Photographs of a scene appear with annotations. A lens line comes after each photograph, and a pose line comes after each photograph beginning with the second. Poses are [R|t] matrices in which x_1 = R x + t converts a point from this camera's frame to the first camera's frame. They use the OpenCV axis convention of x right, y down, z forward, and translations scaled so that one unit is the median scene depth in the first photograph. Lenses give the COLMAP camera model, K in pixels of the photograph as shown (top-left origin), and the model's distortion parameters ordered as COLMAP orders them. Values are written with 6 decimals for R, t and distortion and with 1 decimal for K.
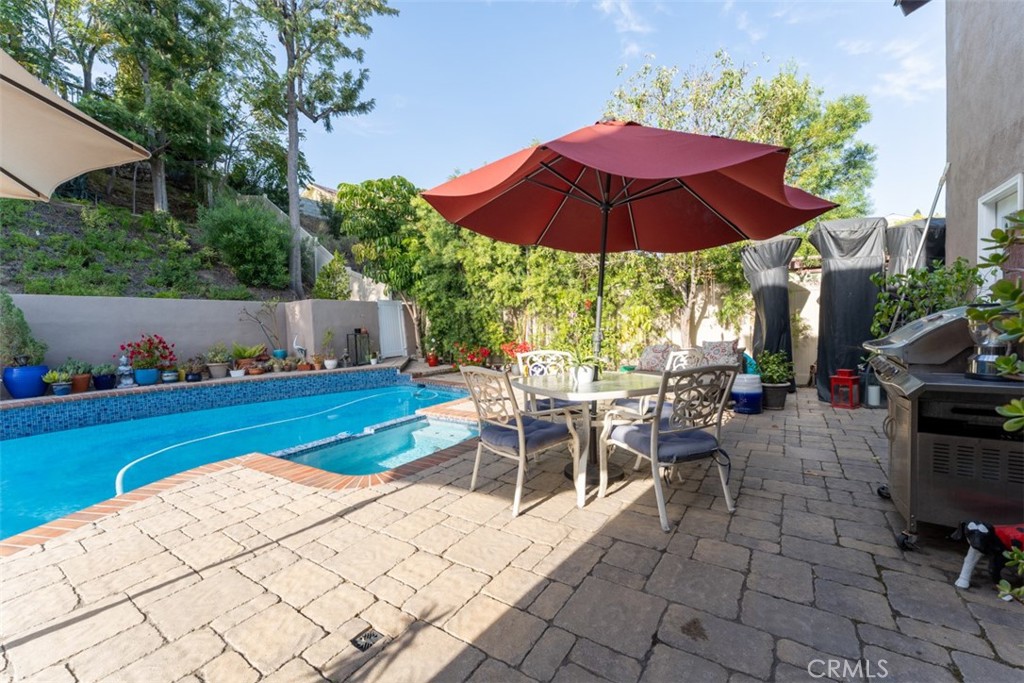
lens RADIAL K [[413.3, 0, 510.7], [0, 413.3, 343.6], [0, 0, 1]] dist [-0.000494, -0.000283]
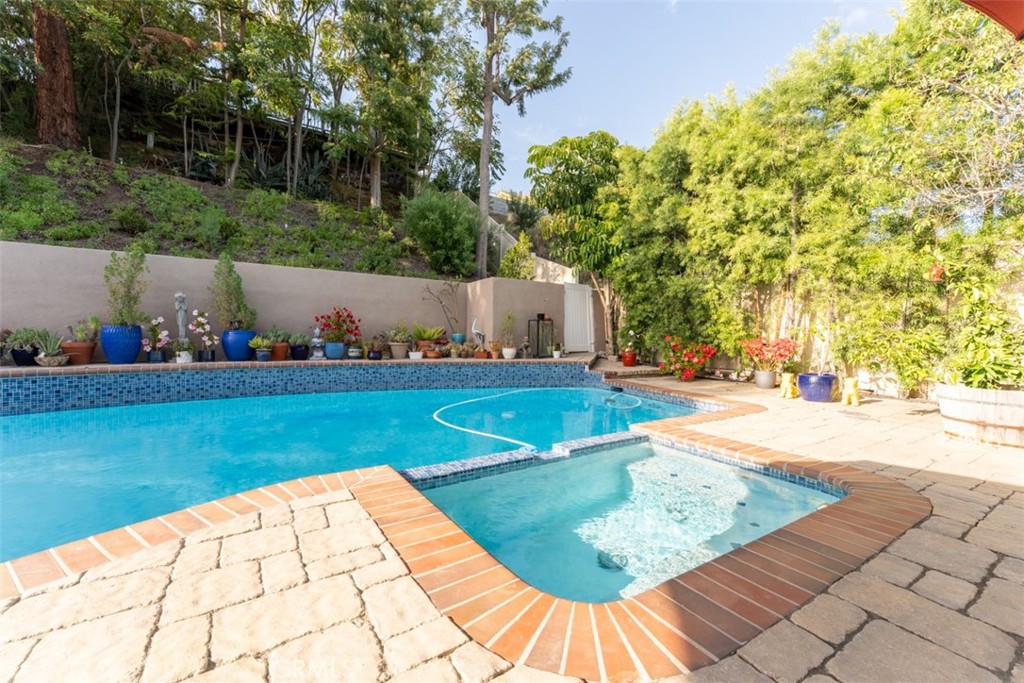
lens RADIAL K [[410.4, 0, 503.7], [0, 410.4, 336.9], [0, 0, 1]] dist [0.009620, -0.000083]
pose [[0.908908, 0.047275, -0.414308, -0.096738], [-0.061156, 0.997922, -0.020294, 0.034204], [0.412488, 0.043783, 0.909910, 0.224689]]
